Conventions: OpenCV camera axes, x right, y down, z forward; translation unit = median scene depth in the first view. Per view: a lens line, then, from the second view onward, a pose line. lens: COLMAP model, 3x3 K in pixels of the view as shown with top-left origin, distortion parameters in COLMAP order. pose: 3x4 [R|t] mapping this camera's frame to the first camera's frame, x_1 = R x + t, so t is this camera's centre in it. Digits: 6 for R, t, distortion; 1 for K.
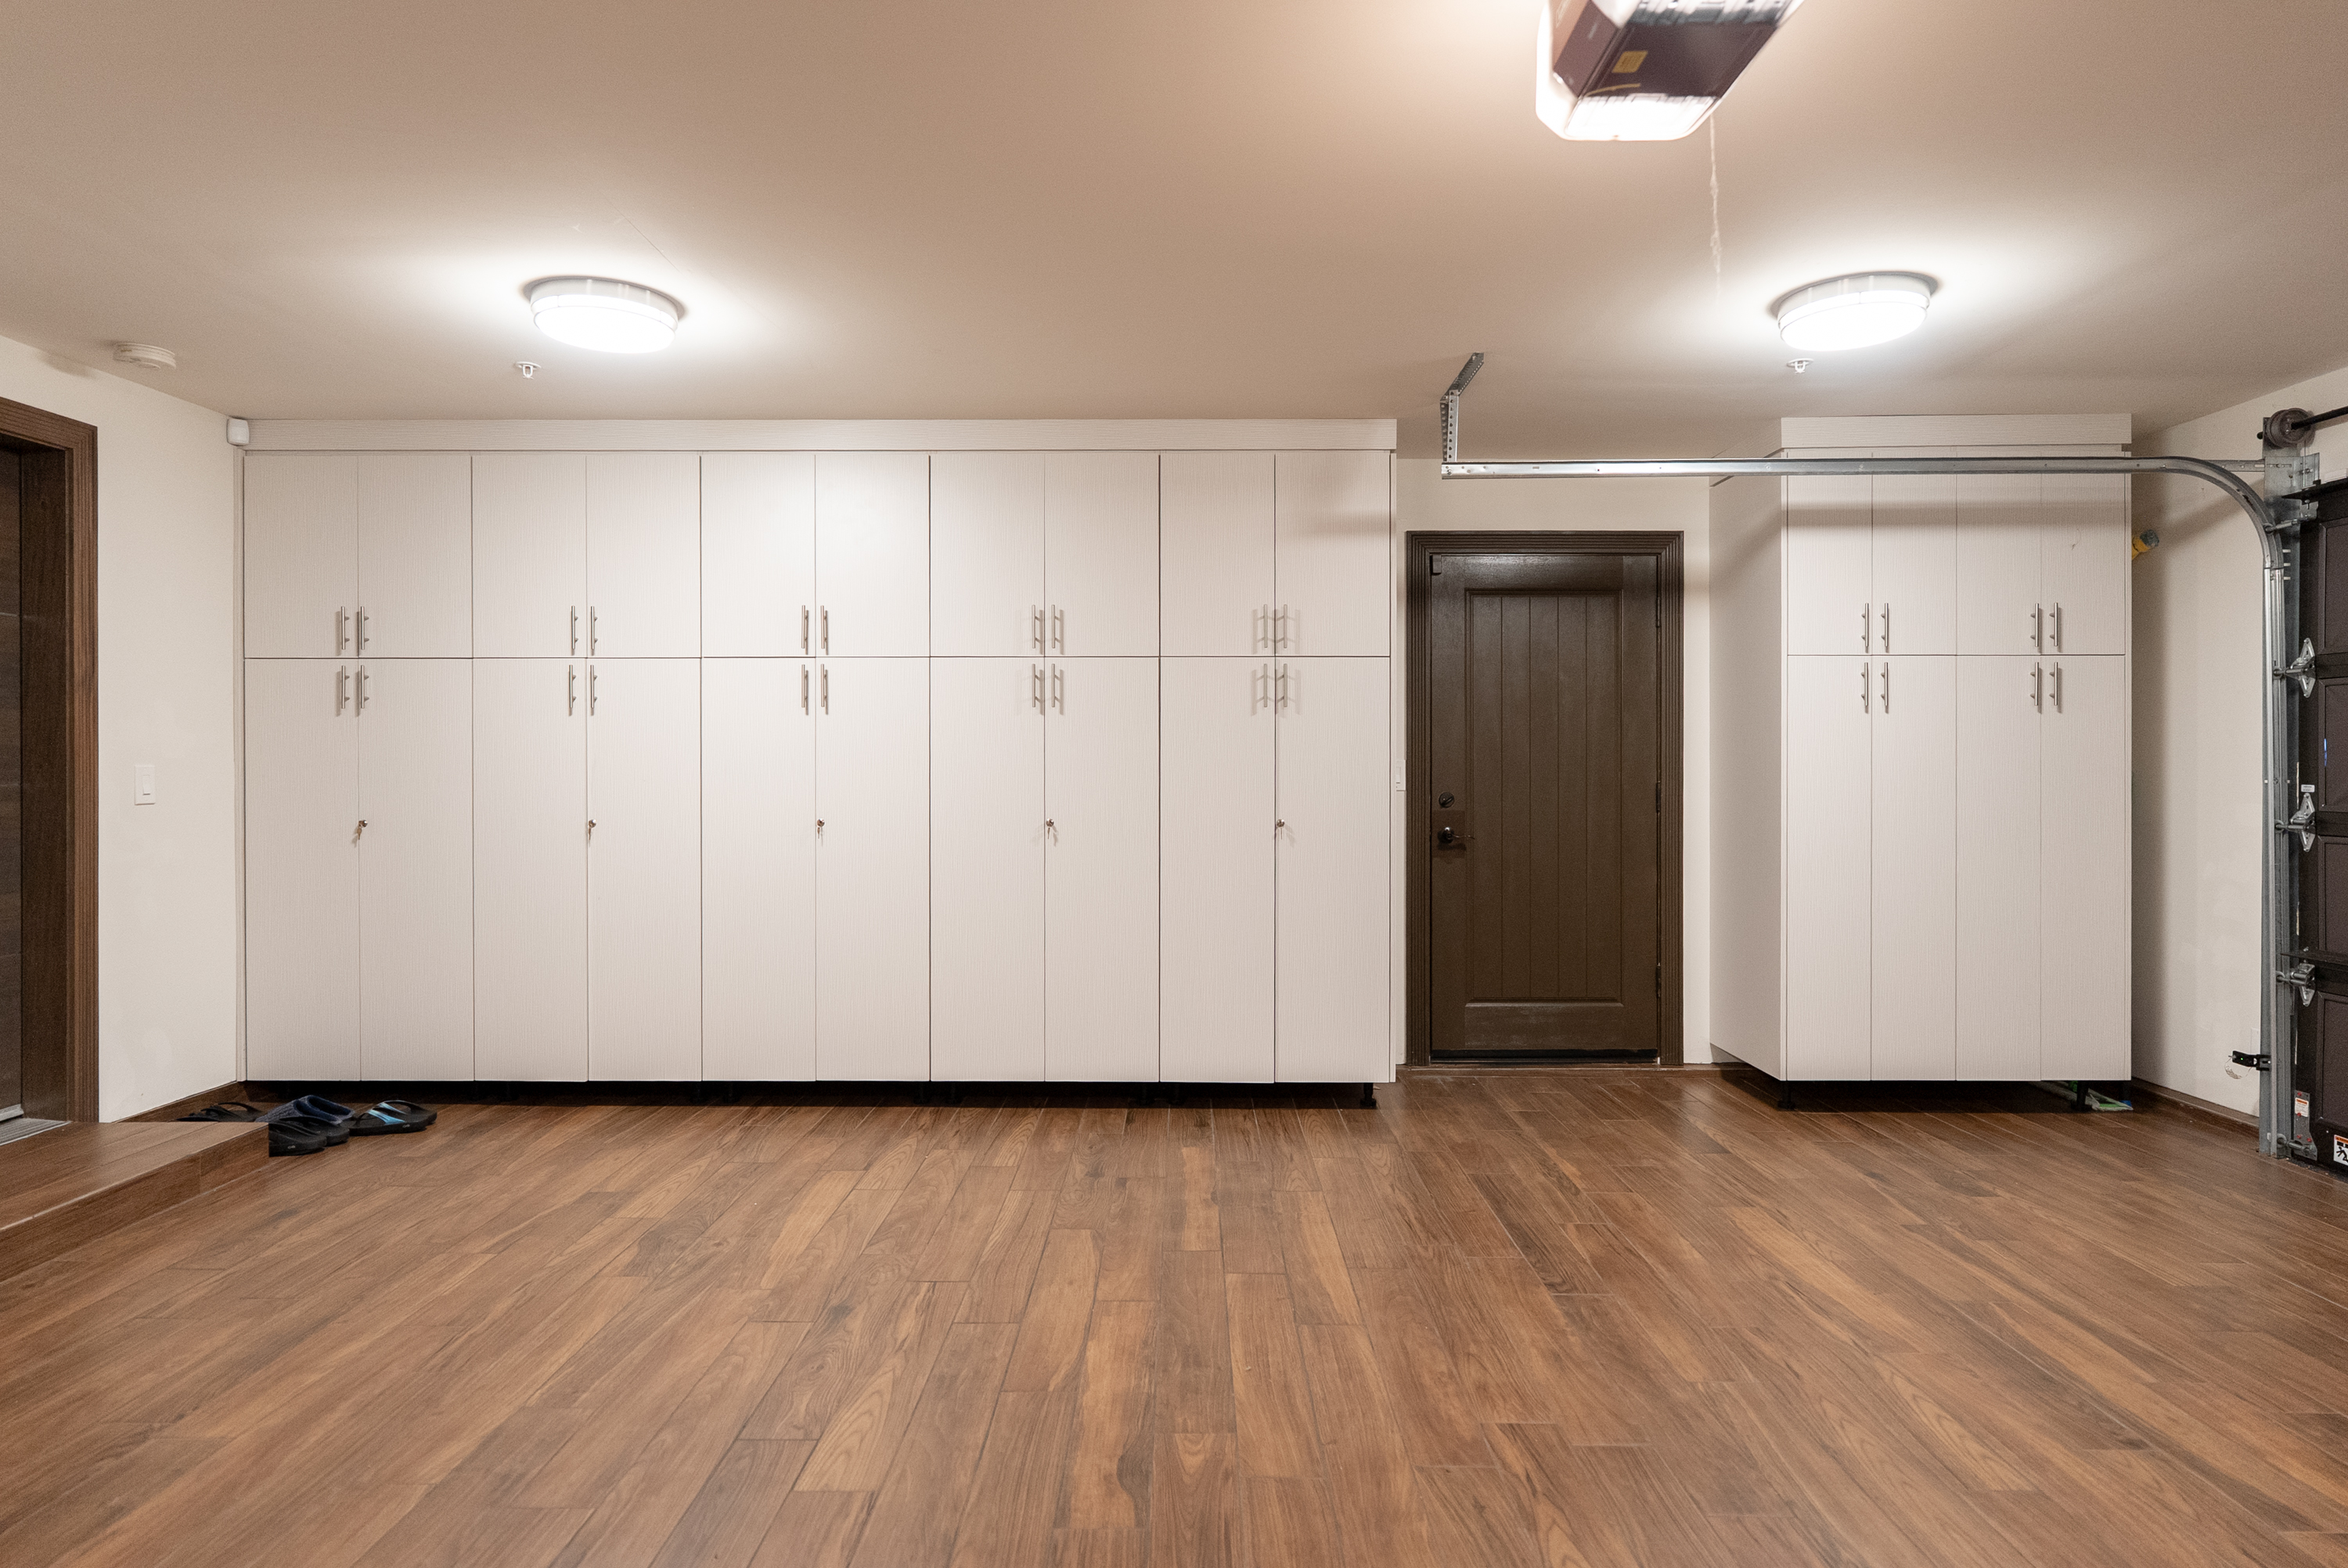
lens RADIAL K [[1342.1, 0, 1185.9], [0, 1342.1, 759.3], [0, 0, 1]] dist [-0.001008, -0.000274]
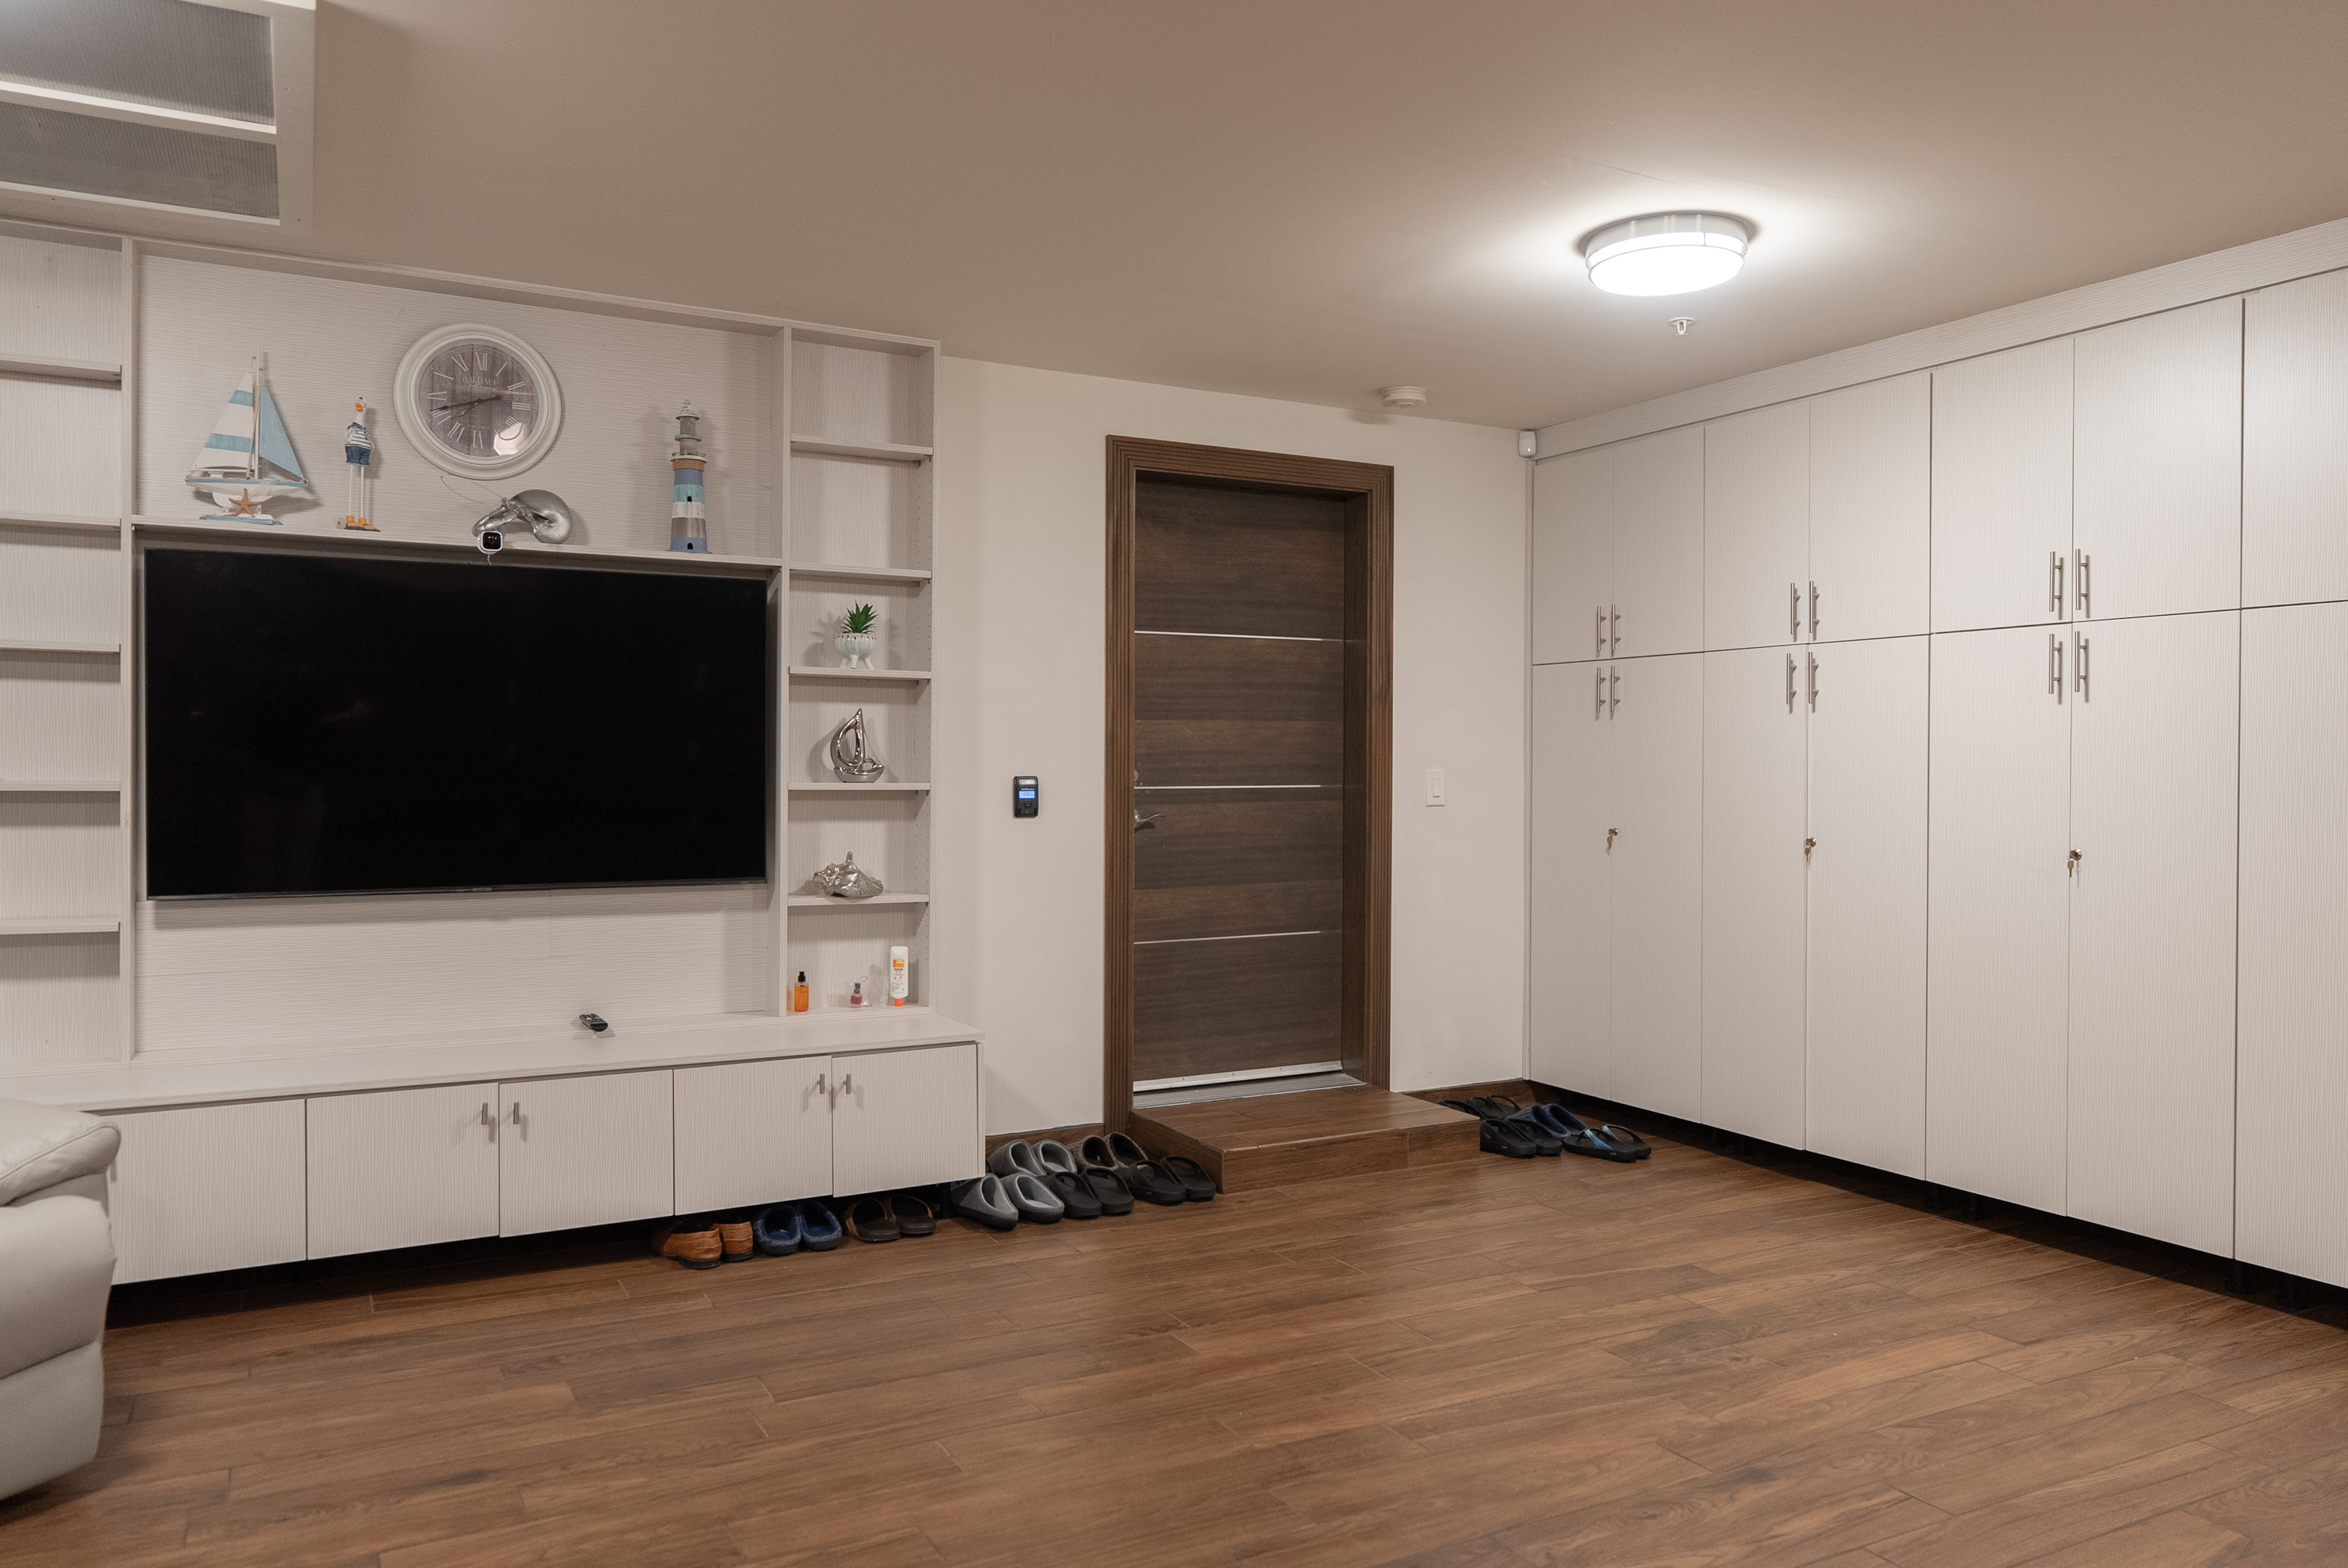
lens RADIAL K [[1681.4, 0, 1172.8], [0, 1681.4, 764.9], [0, 0, 1]] dist [-0.000274, 0.001149]
pose [[0.460573, 0.001812, -0.887620, 0.353900], [-0.001427, 0.999998, 0.001301, -0.001116], [0.887620, 0.000667, 0.460575, 0.197031]]
